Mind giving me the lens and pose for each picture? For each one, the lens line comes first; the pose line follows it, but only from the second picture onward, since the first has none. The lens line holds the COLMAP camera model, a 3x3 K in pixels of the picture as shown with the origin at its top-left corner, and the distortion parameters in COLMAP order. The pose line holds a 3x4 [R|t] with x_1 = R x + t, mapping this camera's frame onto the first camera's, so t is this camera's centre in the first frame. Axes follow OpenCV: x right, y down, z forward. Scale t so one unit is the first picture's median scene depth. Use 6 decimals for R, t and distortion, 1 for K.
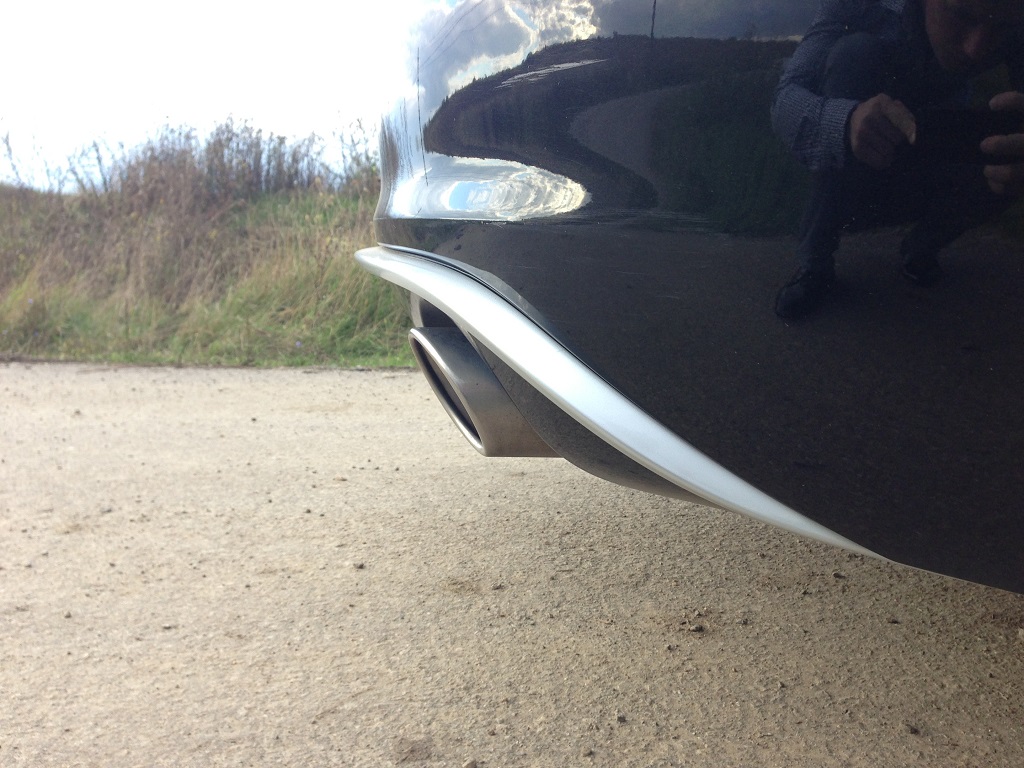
lens RADIAL K [[954.4, 0, 500.4], [0, 954.4, 380.5], [0, 0, 1]] dist [0.159818, -0.276358]
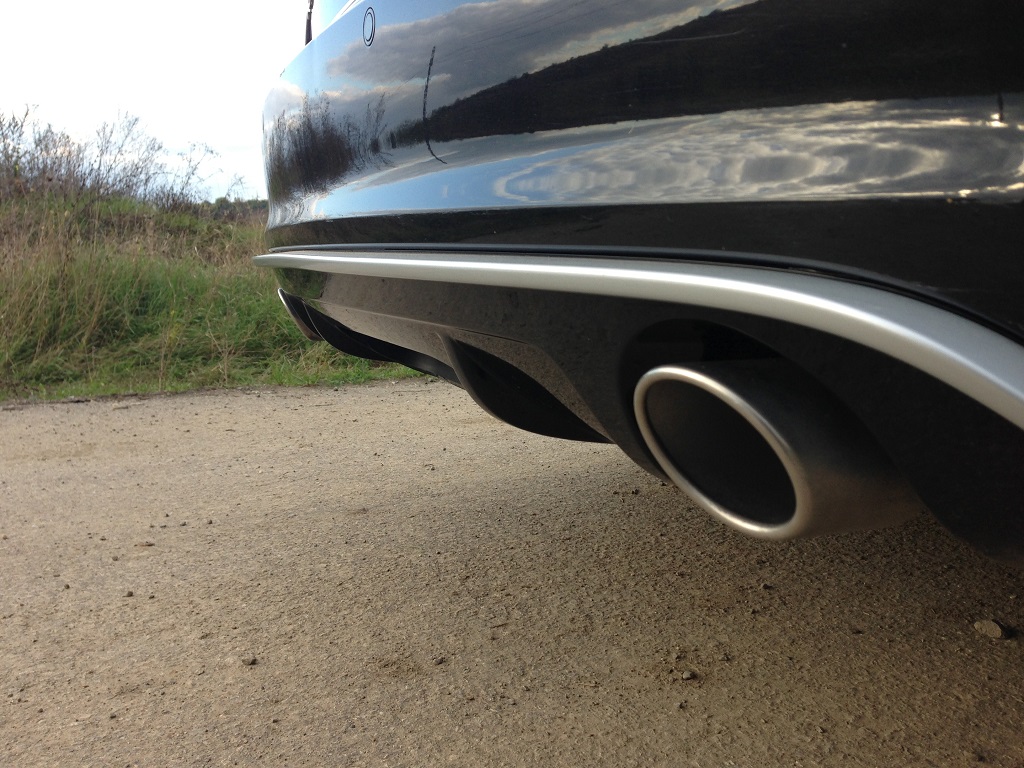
lens RADIAL K [[954.4, 0, 500.4], [0, 954.4, 380.5], [0, 0, 1]] dist [0.159818, -0.276358]
pose [[0.940790, -0.065030, 0.332695, -0.163773], [0.067063, 0.997734, 0.005382, -0.018647], [-0.332291, 0.017248, 0.943019, 0.157322]]
